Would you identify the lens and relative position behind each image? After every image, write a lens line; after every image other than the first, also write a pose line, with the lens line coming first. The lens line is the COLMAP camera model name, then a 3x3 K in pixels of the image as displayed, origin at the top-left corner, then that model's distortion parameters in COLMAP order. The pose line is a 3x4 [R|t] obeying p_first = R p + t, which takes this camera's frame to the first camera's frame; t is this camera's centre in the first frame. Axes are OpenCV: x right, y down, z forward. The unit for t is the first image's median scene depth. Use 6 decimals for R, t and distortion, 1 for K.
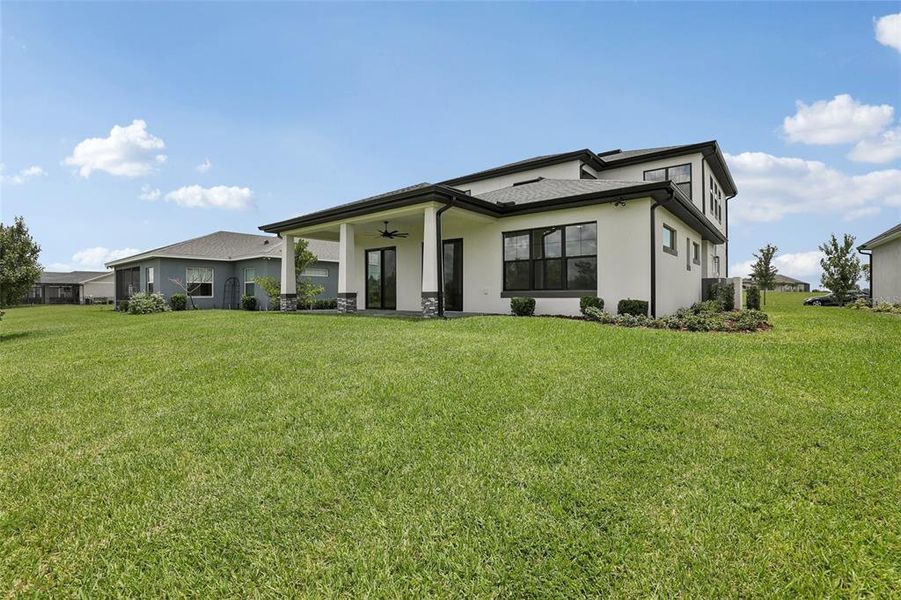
lens RADIAL K [[407.9, 0, 450.6], [0, 407.9, 296.6], [0, 0, 1]] dist [-0.019473, 0.000413]
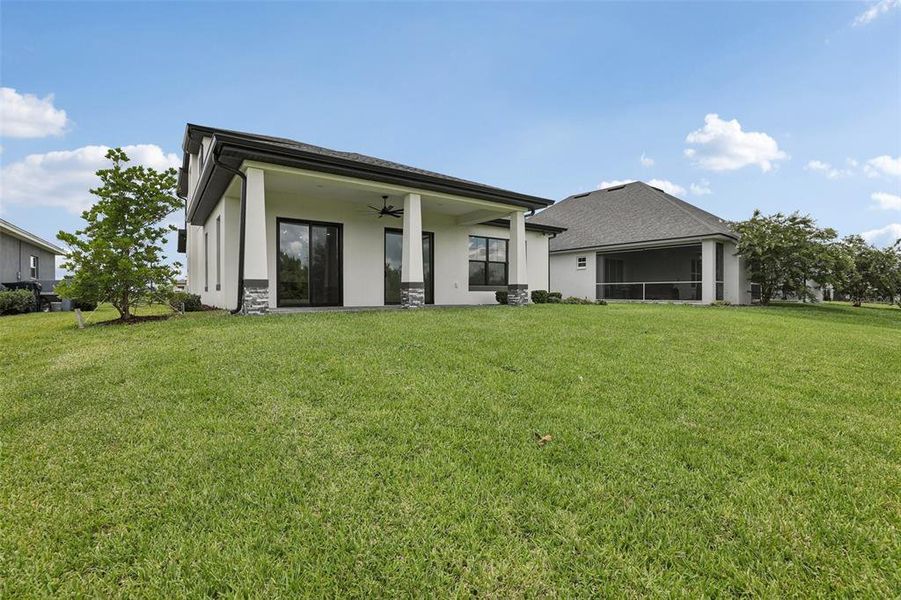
lens RADIAL K [[413.2, 0, 453.6], [0, 413.2, 297.2], [0, 0, 1]] dist [-0.018858, 0.000844]
pose [[0.247665, -0.003202, 0.968840, -1.023948], [-0.001174, 0.999993, 0.003605, 0.016496], [-0.968845, -0.002030, 0.247660, 0.736237]]
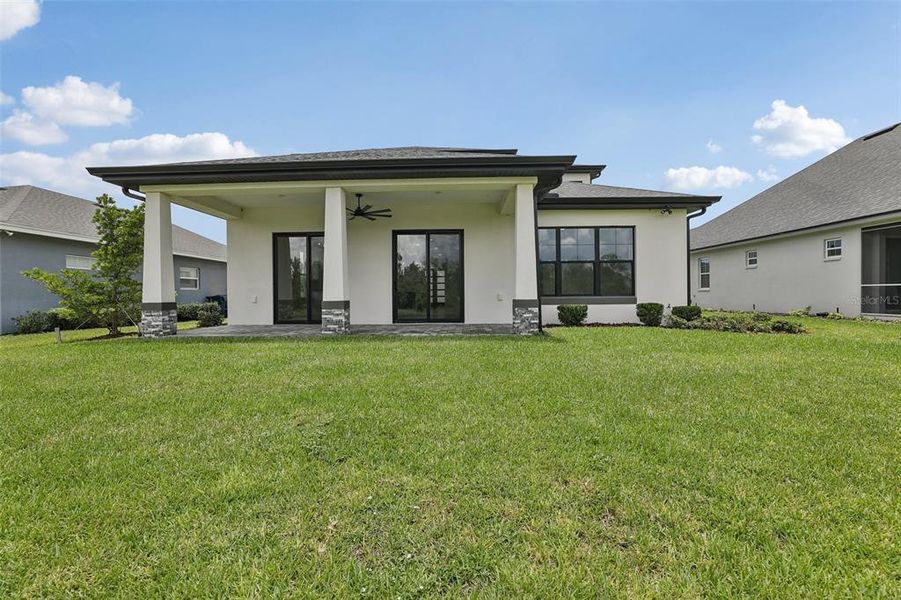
lens RADIAL K [[407.9, 0, 450.6], [0, 407.9, 296.6], [0, 0, 1]] dist [-0.019473, 0.000413]
pose [[0.793855, -0.003088, 0.608099, -0.499024], [0.006859, 0.999969, -0.003876, -0.012010], [-0.608069, 0.007248, 0.793851, 0.411280]]
